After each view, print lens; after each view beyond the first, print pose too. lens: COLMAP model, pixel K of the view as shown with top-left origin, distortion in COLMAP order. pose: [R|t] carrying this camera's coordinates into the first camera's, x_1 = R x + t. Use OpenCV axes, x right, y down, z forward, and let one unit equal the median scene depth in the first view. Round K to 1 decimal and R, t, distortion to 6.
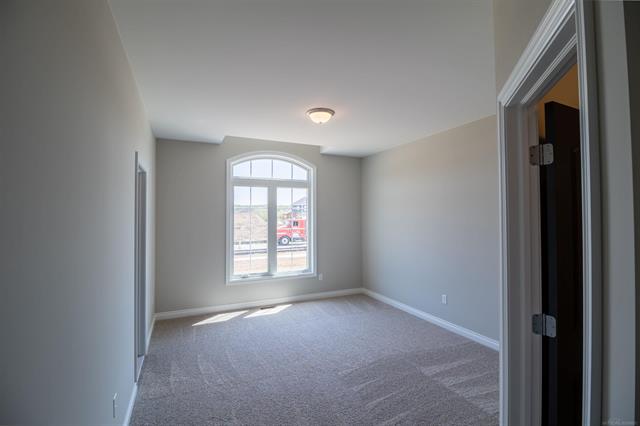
lens RADIAL K [[297.7, 0, 319.7], [0, 297.7, 213.4], [0, 0, 1]] dist [-0.015323, -0.002201]
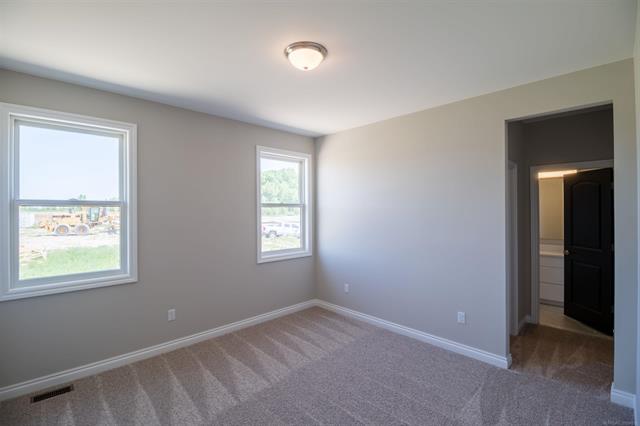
lens RADIAL K [[297.7, 0, 320.5], [0, 297.7, 210.3], [0, 0, 1]] dist [-0.015323, -0.002201]
pose [[0.943061, 0.002112, 0.332613, -0.171502], [-0.005679, 0.999936, 0.009753, 0.002130], [-0.332571, -0.011087, 0.943013, 0.350637]]
